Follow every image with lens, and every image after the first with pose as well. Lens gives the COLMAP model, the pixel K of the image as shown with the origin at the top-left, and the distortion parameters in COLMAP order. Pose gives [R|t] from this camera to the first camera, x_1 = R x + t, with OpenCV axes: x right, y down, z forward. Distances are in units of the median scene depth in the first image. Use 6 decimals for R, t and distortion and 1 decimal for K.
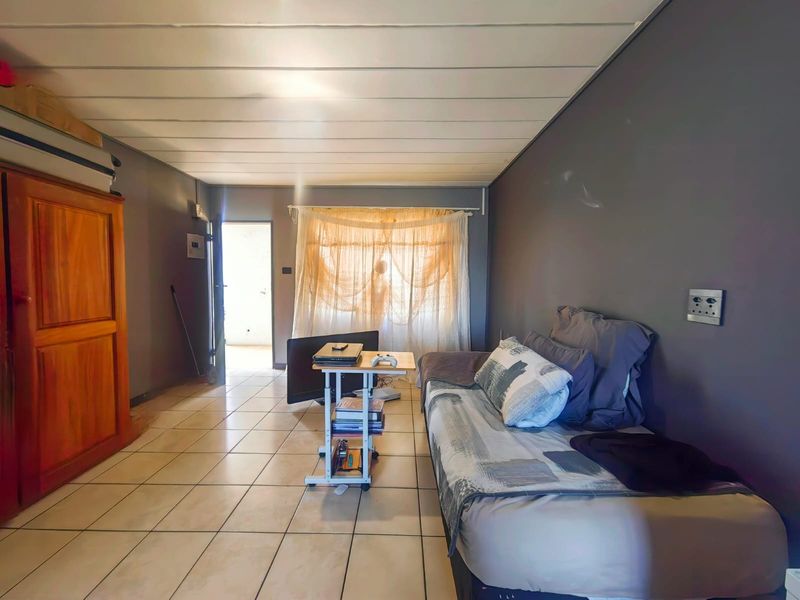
lens RADIAL K [[306.5, 0, 397.1], [0, 306.5, 297.3], [0, 0, 1]] dist [-0.005616, 0.000670]
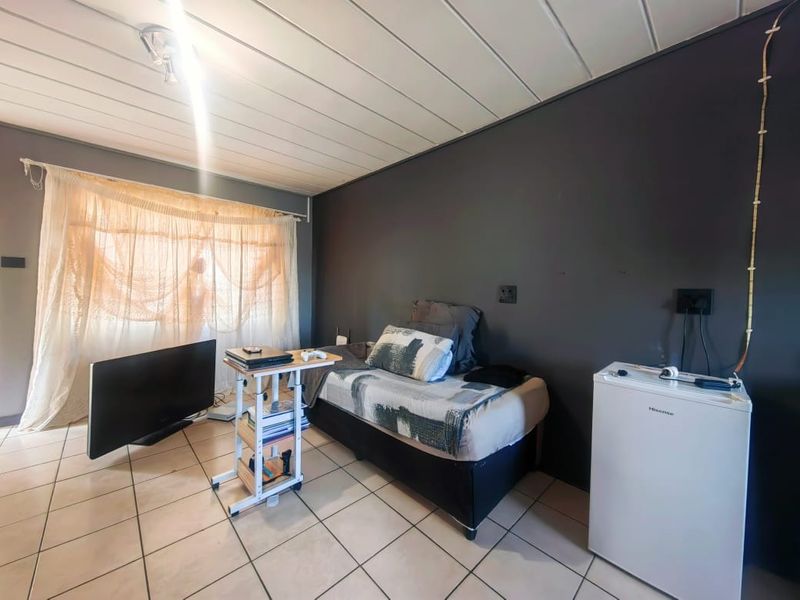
lens RADIAL K [[306.5, 0, 400.2], [0, 306.5, 299.0], [0, 0, 1]] dist [-0.005616, 0.000670]
pose [[0.709253, -0.019415, 0.704686, -0.256309], [0.030477, 0.999531, -0.003136, 0.012014], [-0.704294, 0.023701, 0.709512, 0.021863]]
